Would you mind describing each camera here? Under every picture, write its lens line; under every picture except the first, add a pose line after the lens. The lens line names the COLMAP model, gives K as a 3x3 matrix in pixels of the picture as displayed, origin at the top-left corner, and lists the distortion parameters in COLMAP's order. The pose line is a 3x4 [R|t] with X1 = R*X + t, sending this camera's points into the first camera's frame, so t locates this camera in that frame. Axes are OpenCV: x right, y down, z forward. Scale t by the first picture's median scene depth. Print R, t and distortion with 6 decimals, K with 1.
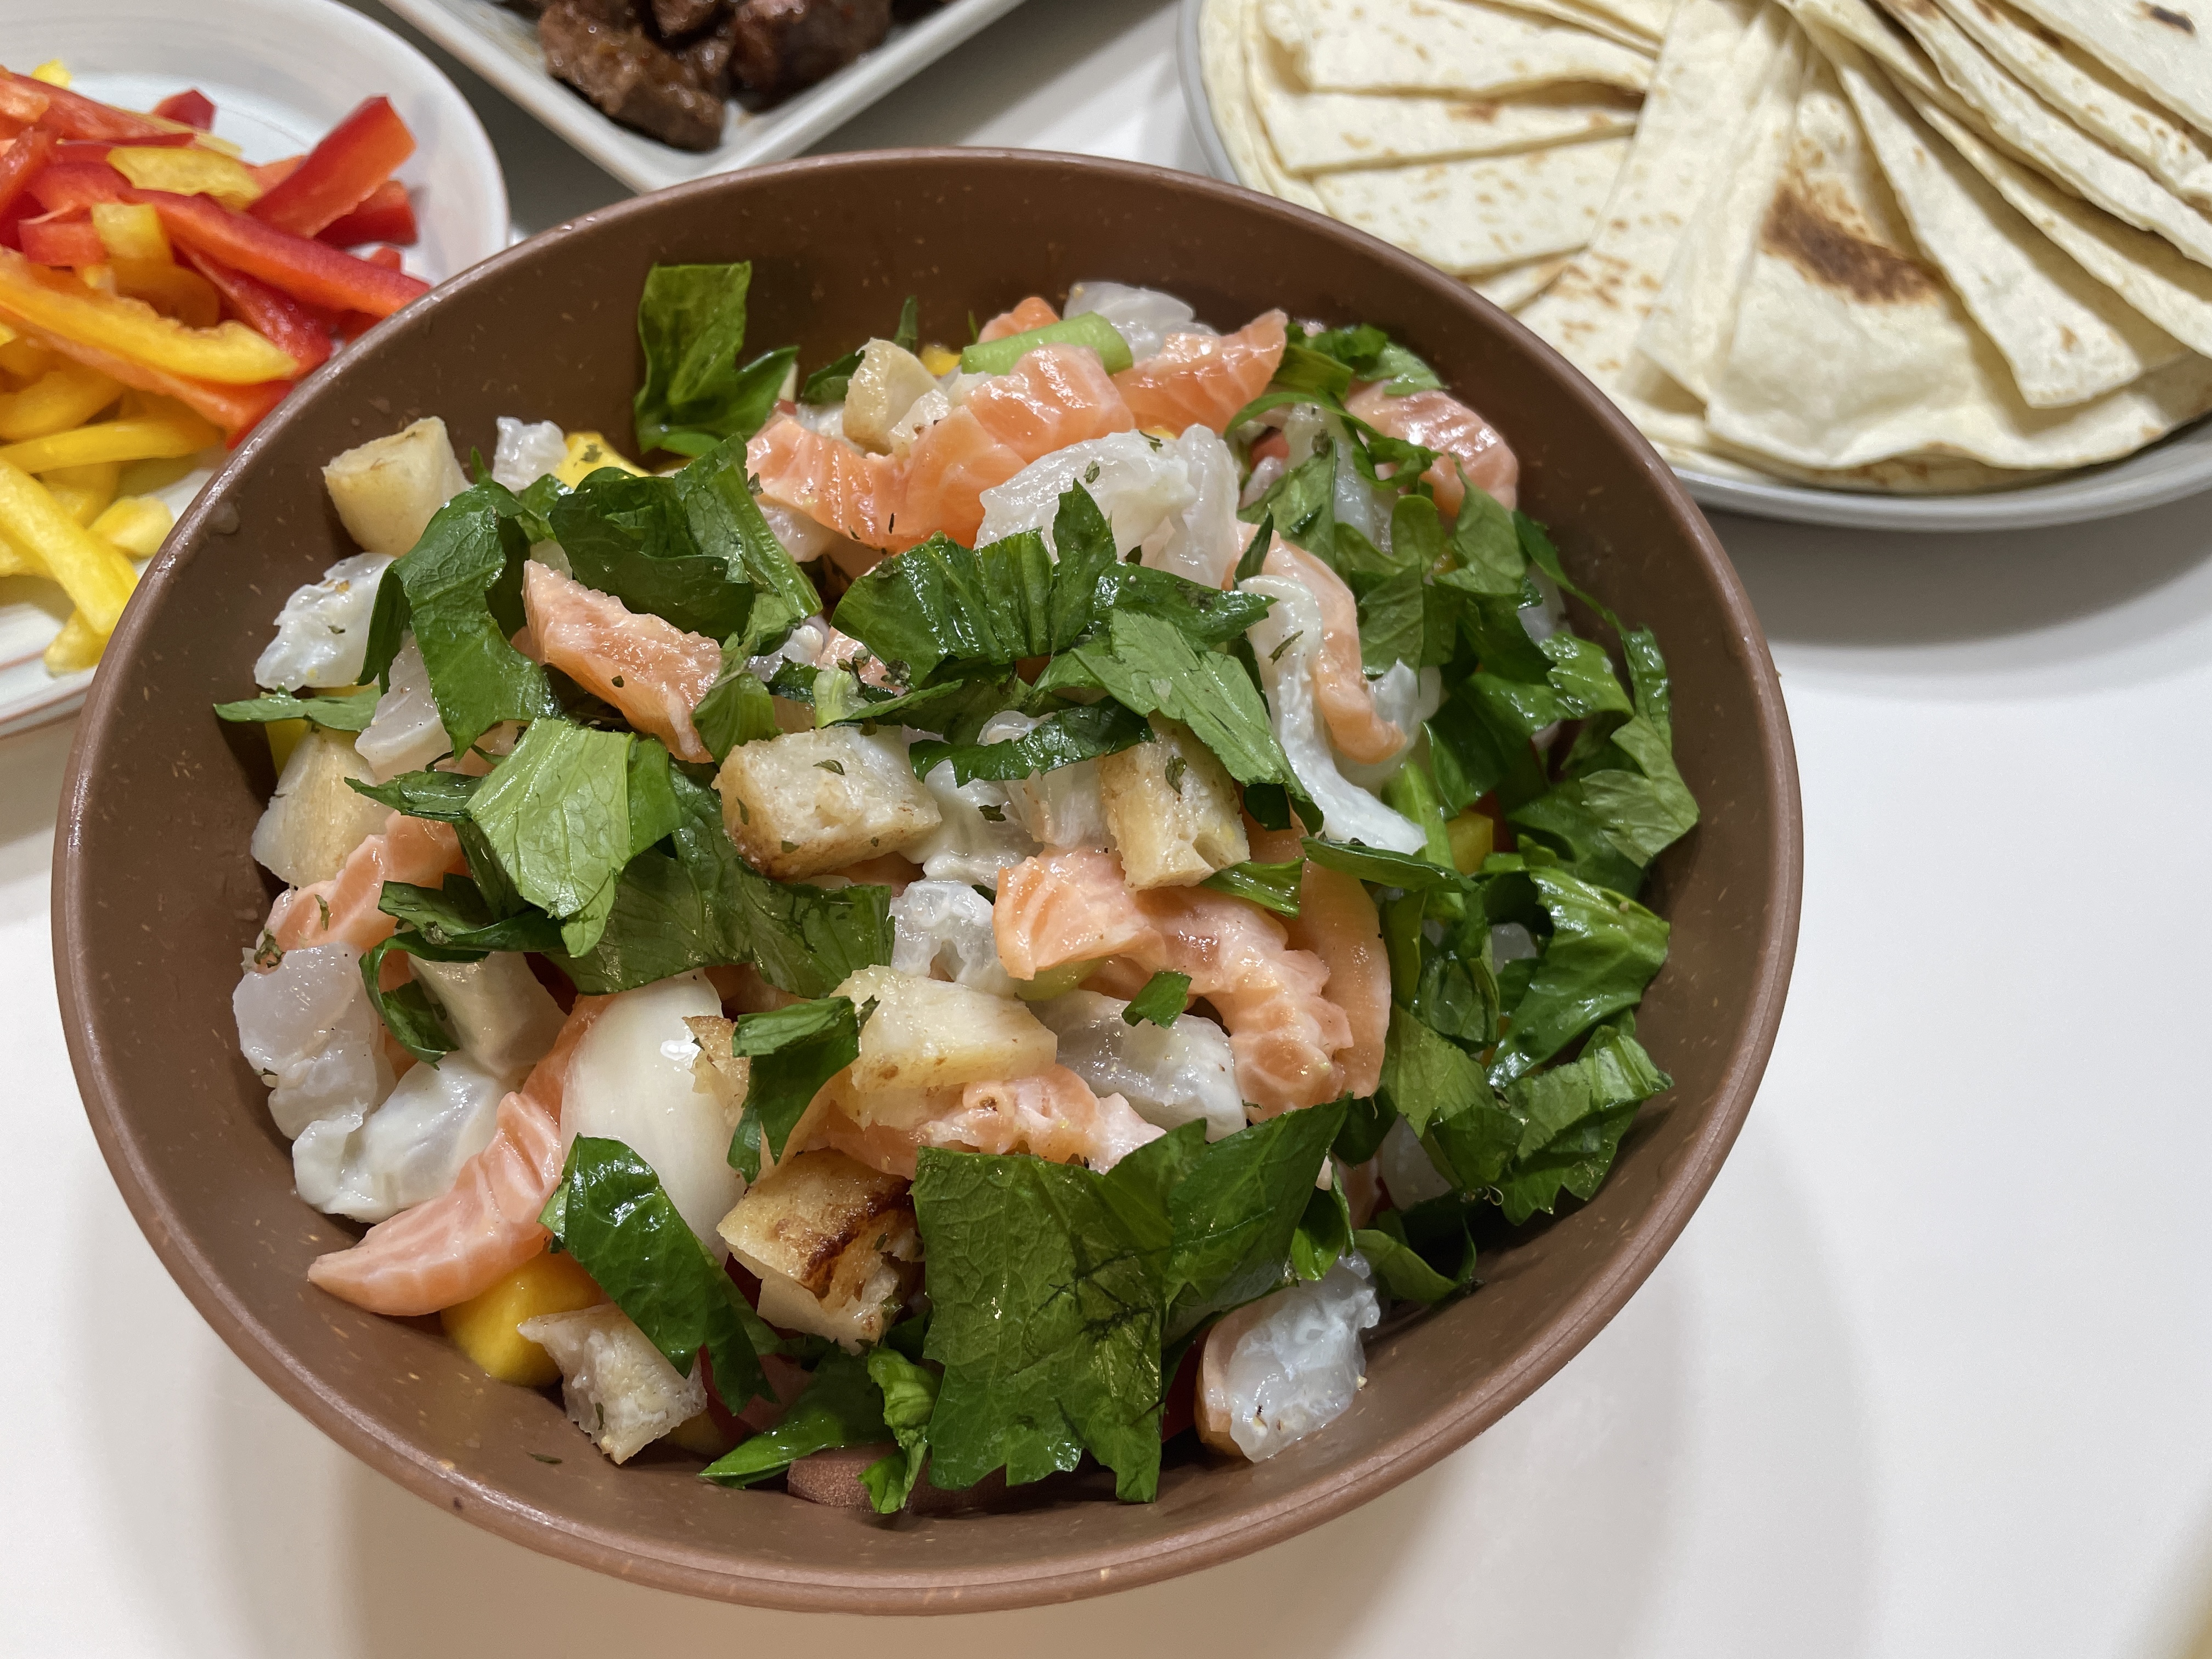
lens RADIAL K [[1677.7, 0, 1106.0], [0, 1677.7, 829.5], [0, 0, 1]] dist [0.091927, -0.149283]
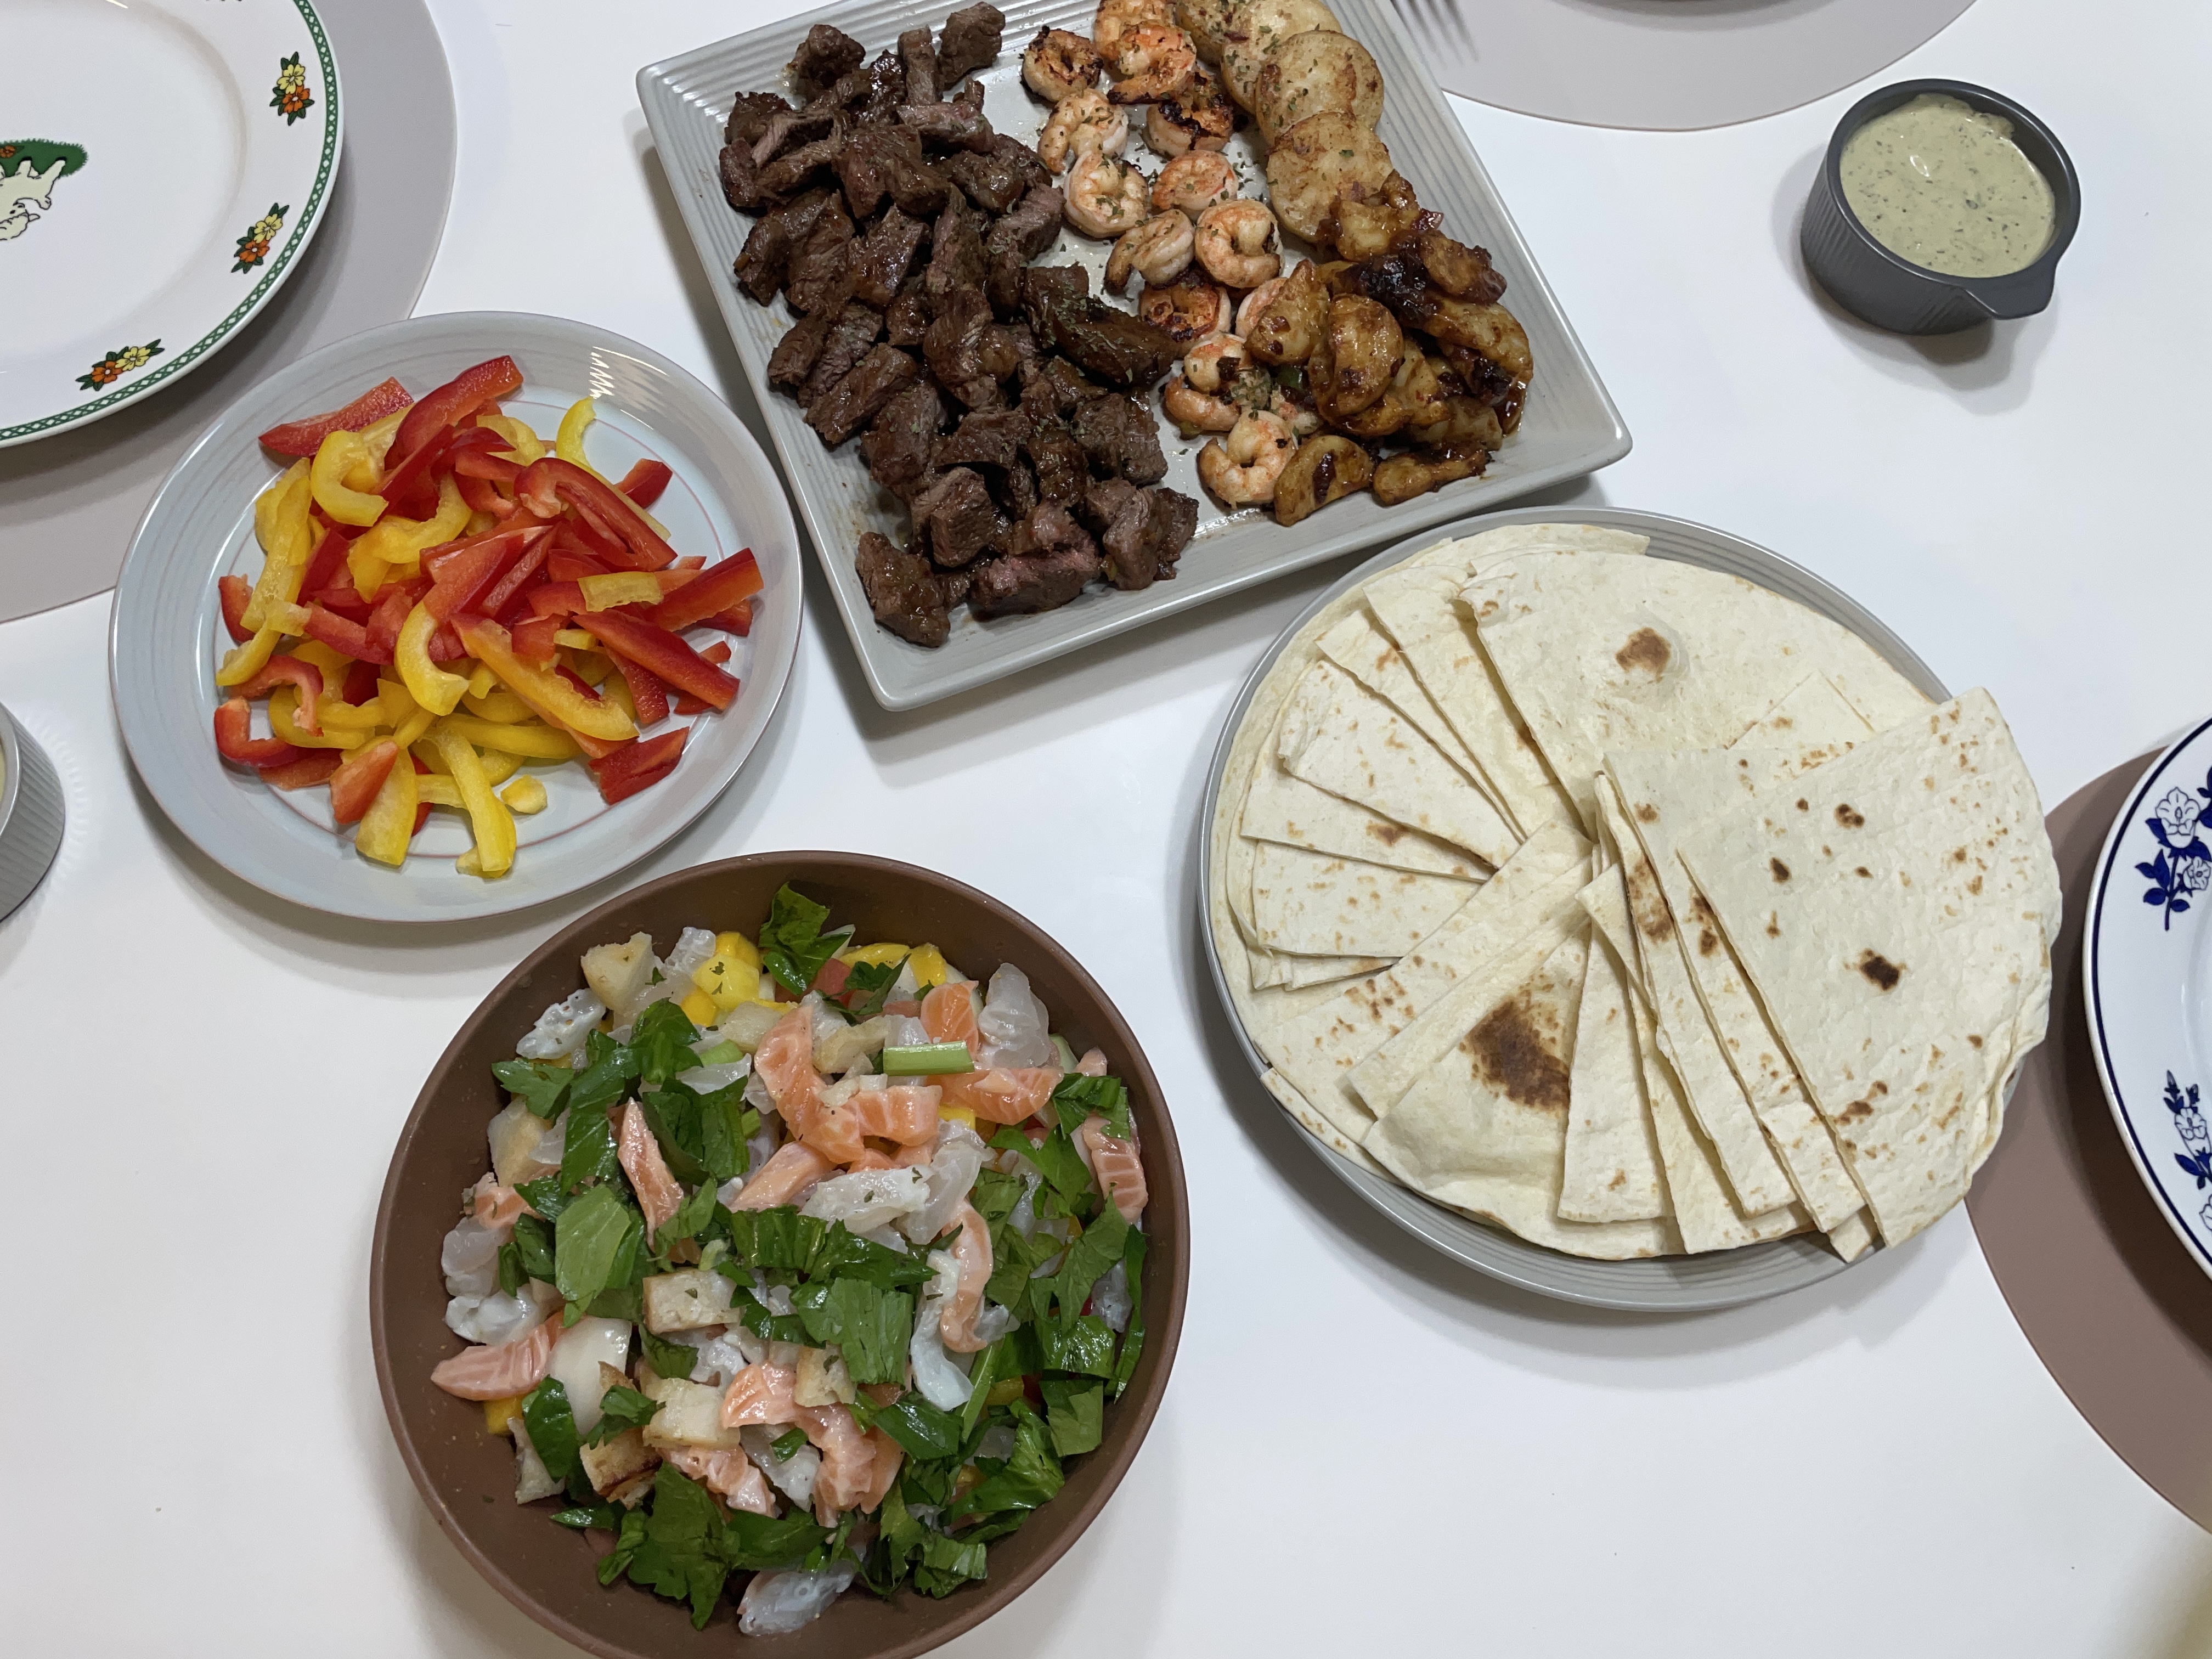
lens RADIAL K [[1677.7, 0, 1106.0], [0, 1677.7, 829.5], [0, 0, 1]] dist [0.091927, -0.149283]
pose [[0.899351, 0.416552, -0.132863, 0.343530], [-0.380399, 0.895269, 0.231928, -1.216180], [0.215558, -0.158044, 0.963617, -0.885027]]
